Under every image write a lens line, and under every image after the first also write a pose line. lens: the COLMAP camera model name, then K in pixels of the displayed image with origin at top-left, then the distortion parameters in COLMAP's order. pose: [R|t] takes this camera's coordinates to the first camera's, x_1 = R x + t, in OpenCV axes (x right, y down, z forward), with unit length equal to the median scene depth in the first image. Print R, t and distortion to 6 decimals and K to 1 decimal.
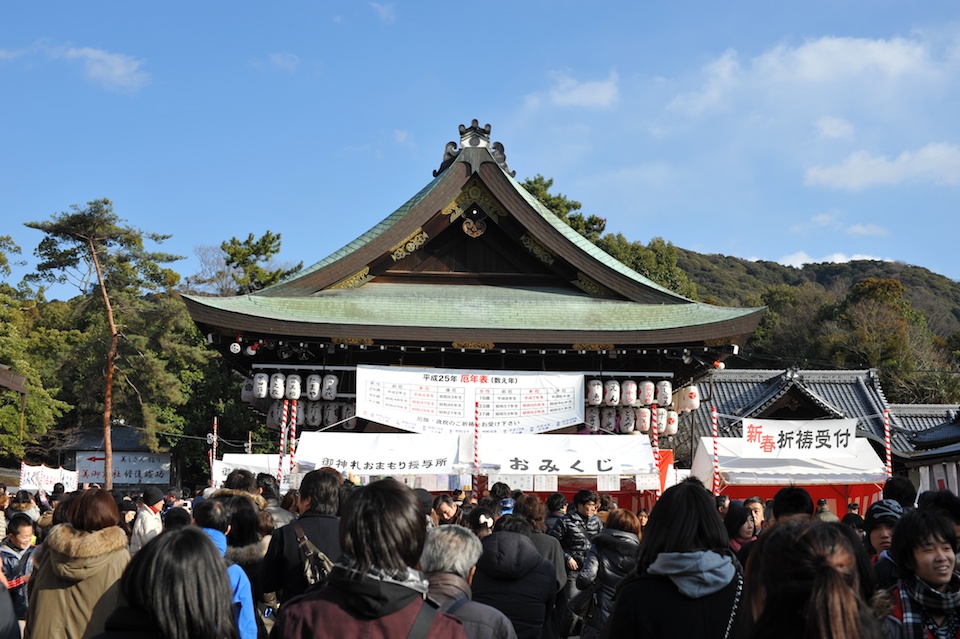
lens RADIAL K [[1378.0, 0, 480.0], [0, 1378.0, 319.5], [0, 0, 1]] dist [-0.004639, -0.047843]
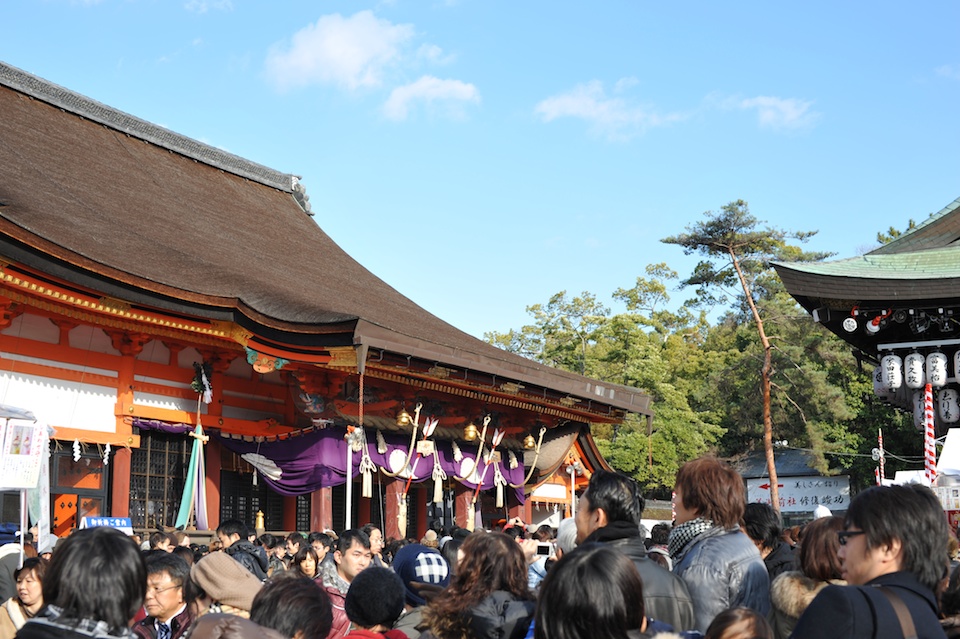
lens RADIAL K [[1277.2, 0, 480.0], [0, 1277.2, 319.5], [0, 0, 1]] dist [-0.109313, -0.010901]
pose [[0.853683, -0.111814, -0.508648, 0.000155], [0.094889, 0.993727, -0.059190, 0.023957], [0.512075, 0.002264, 0.858938, 0.186732]]
